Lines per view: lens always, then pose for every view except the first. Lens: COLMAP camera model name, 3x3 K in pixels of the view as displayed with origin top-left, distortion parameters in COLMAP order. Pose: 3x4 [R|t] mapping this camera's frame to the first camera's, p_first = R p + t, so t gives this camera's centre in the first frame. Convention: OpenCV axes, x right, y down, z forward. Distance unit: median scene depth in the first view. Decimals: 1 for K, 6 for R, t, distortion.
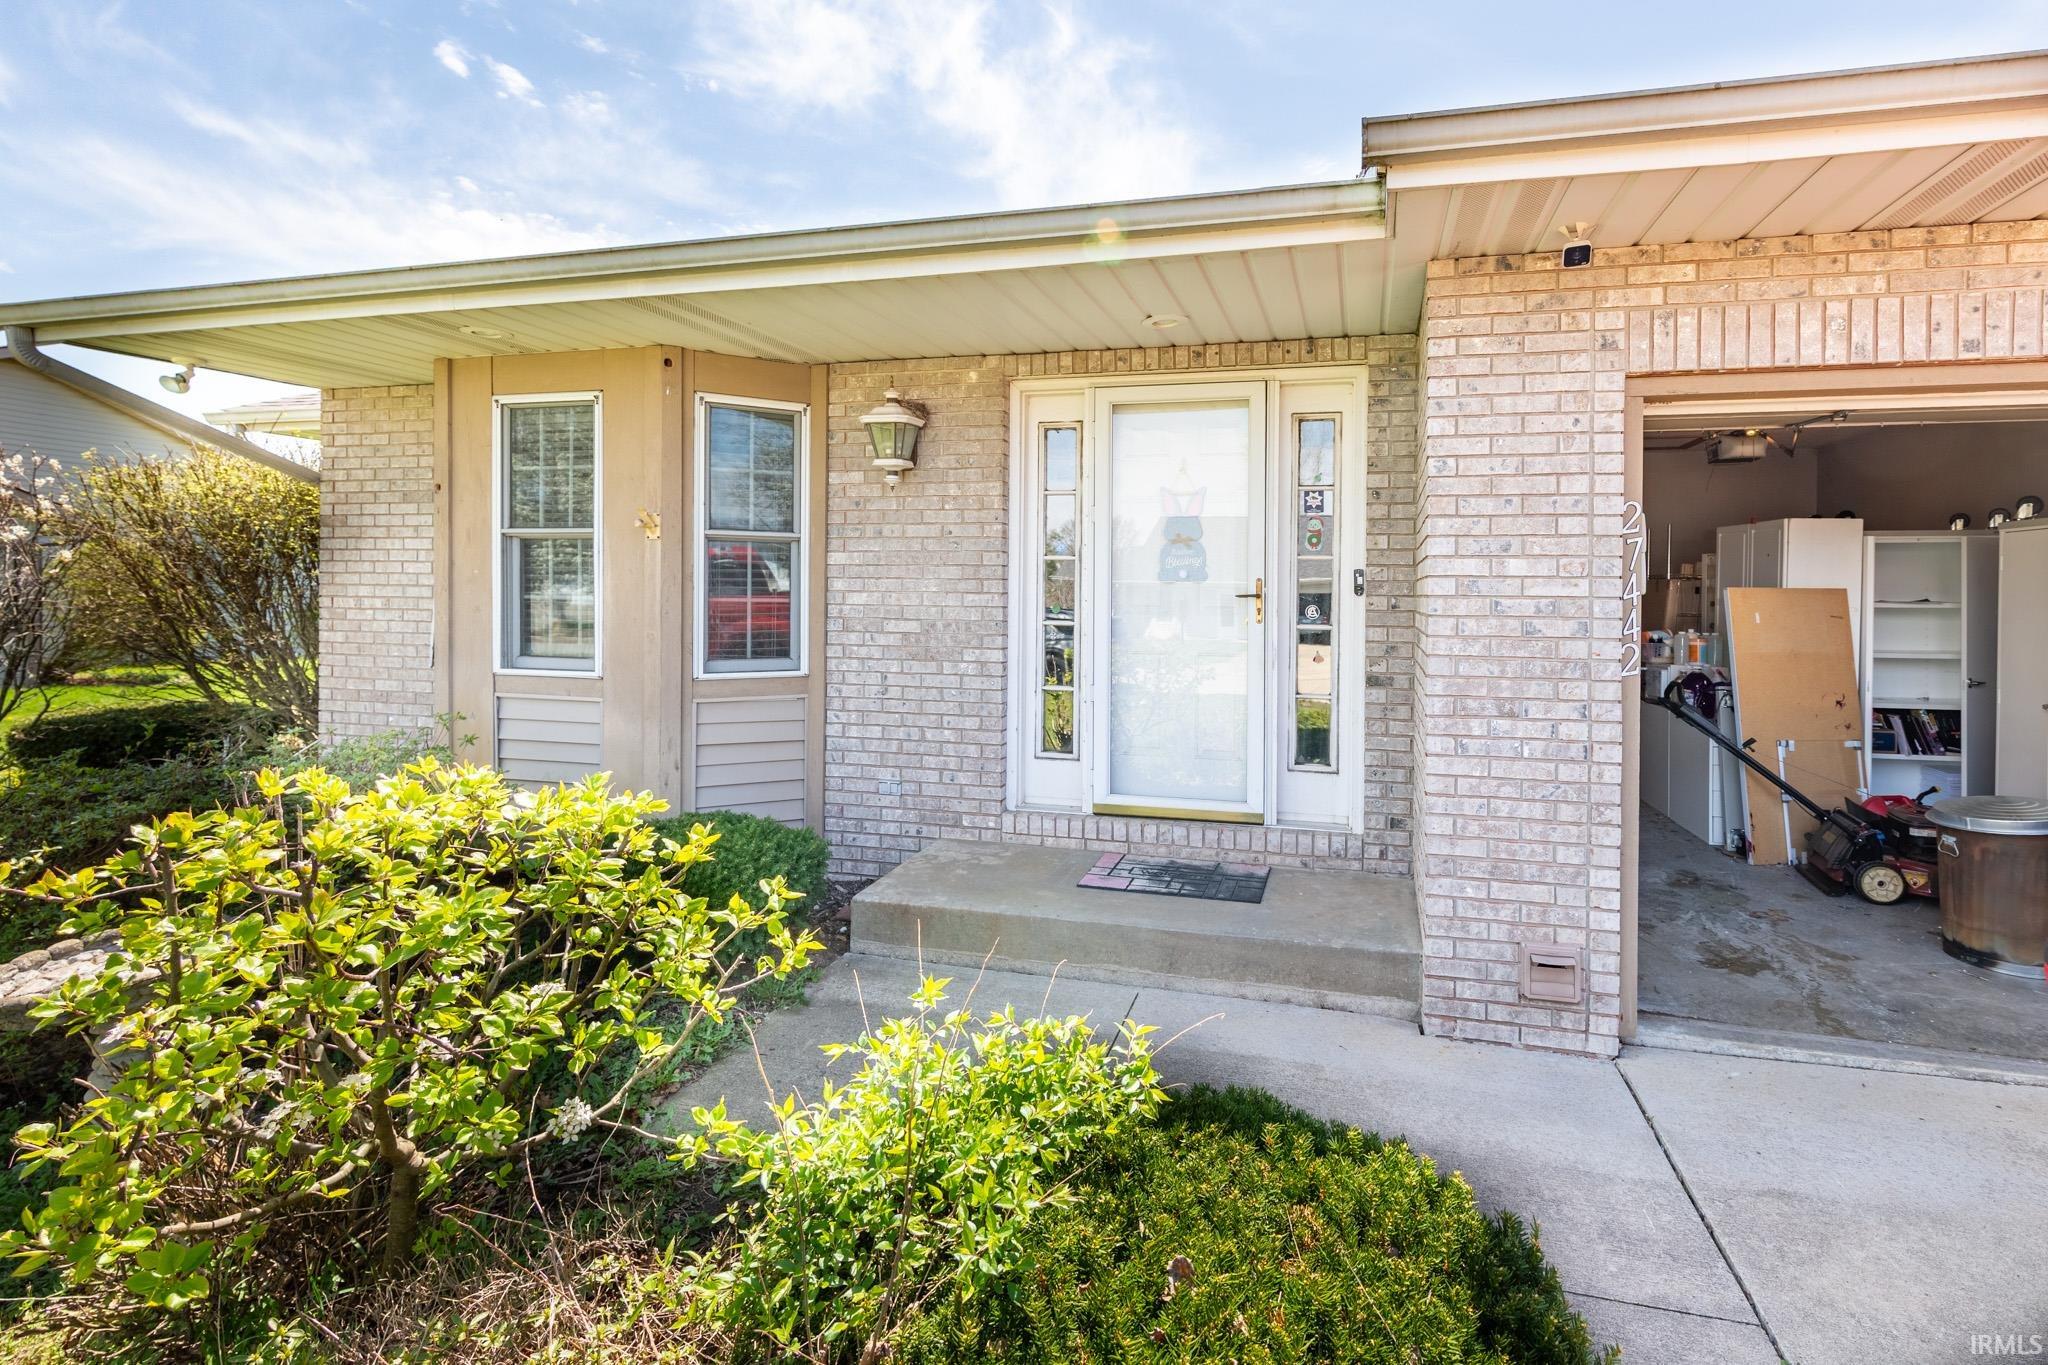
lens RADIAL K [[1036.3, 0, 1029.7], [0, 1036.3, 583.7], [0, 0, 1]] dist [-0.001252, -0.000123]
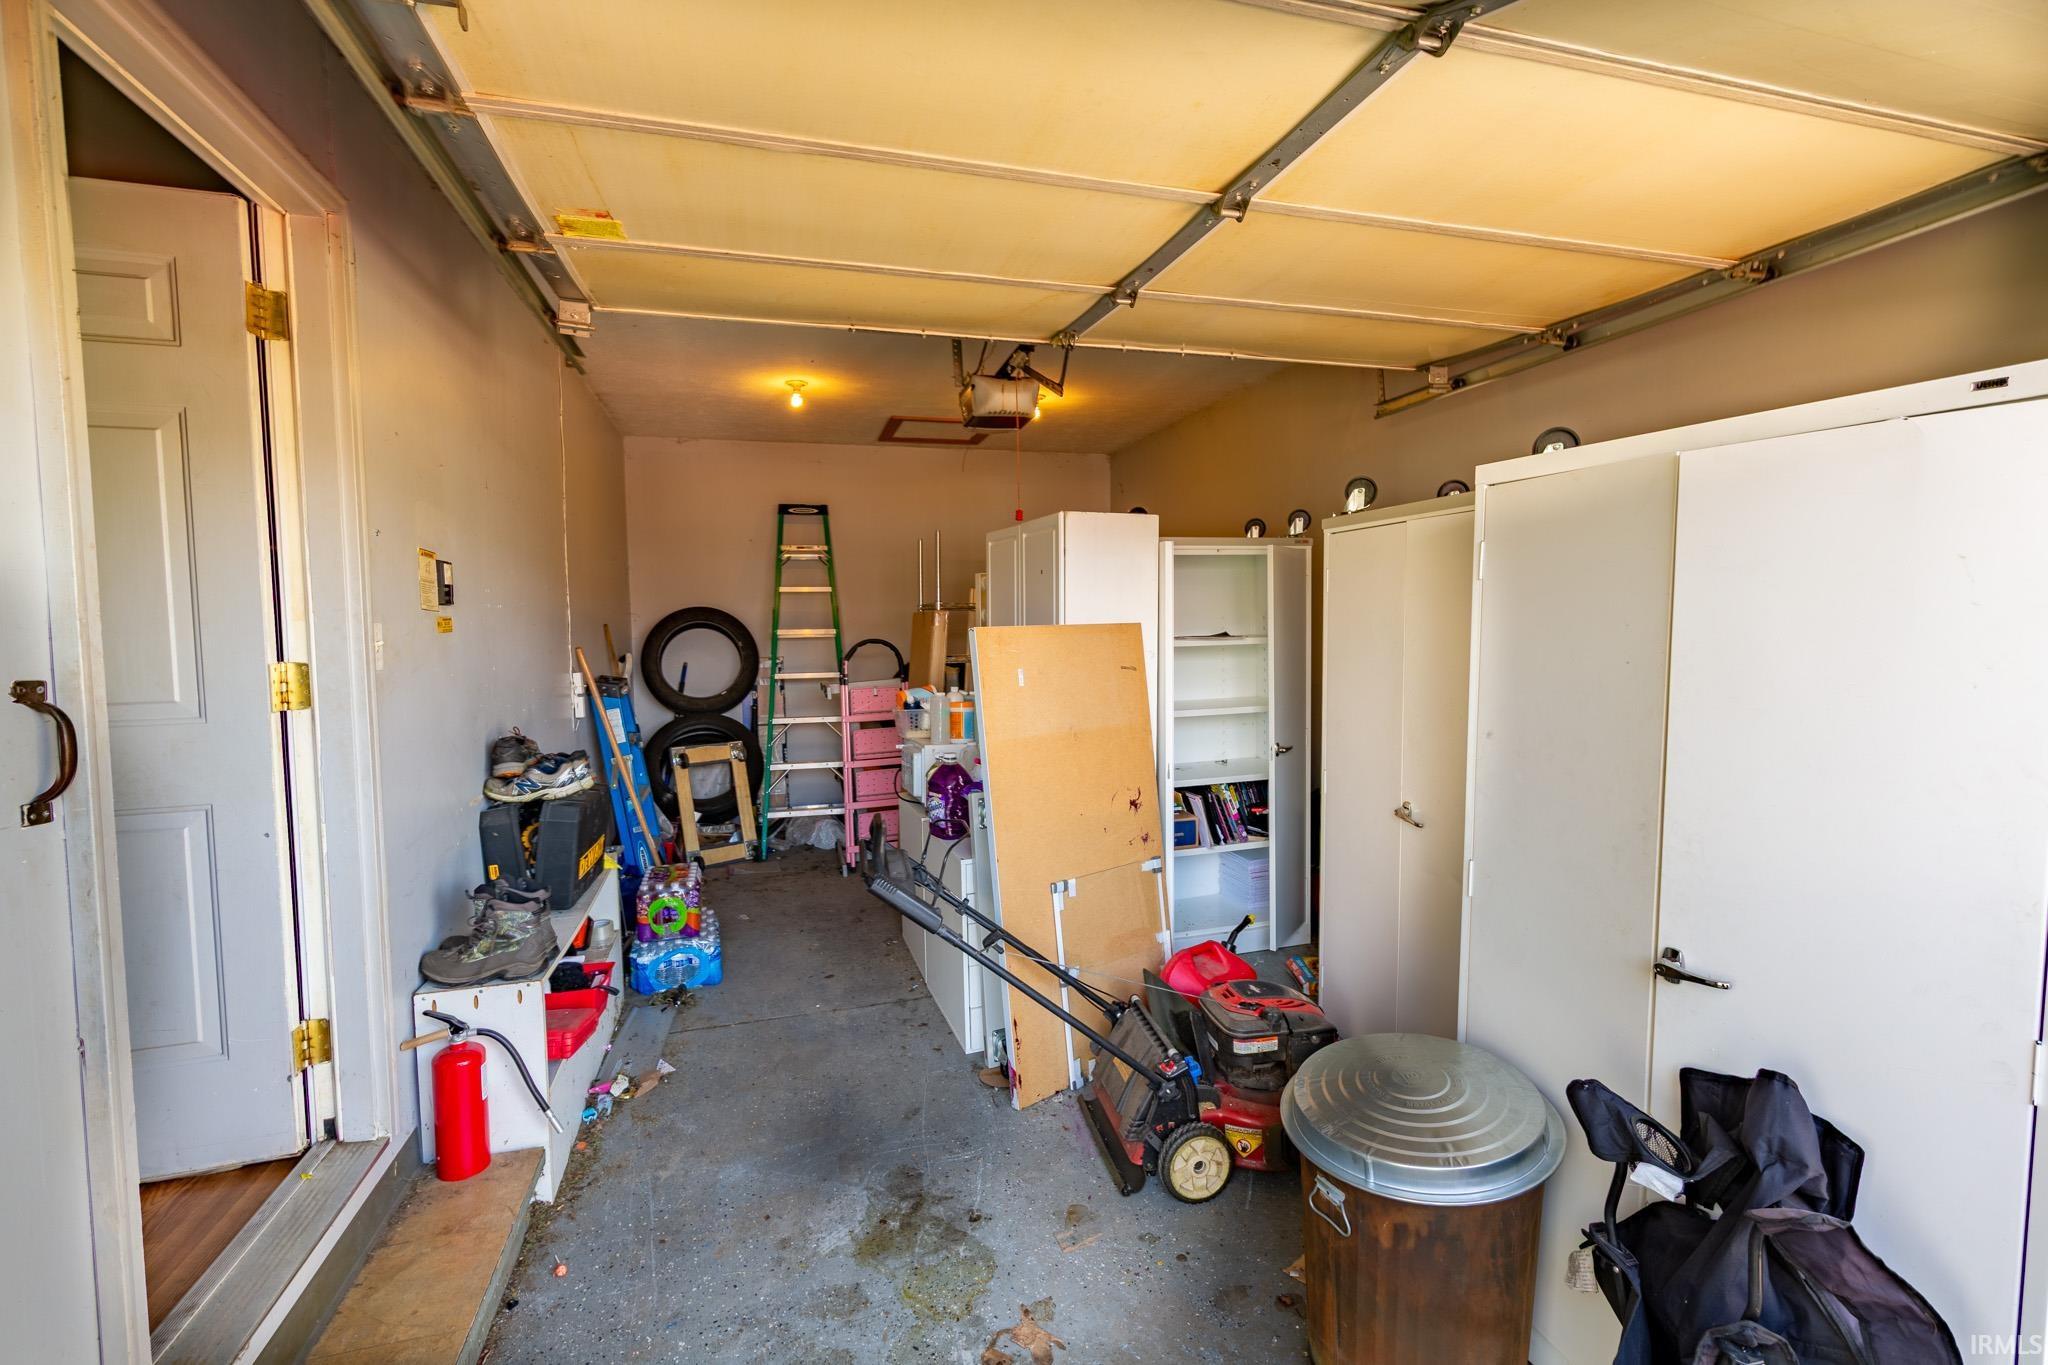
lens RADIAL K [[888.1, 0, 1021.7], [0, 888.1, 677.6], [0, 0, 1]] dist [0.002584, 0.000329]
pose [[0.857422, -0.061738, 0.510897, 0.435579], [0.023072, 0.996391, 0.081685, -0.008443], [-0.514097, -0.058251, 0.855752, 0.556079]]
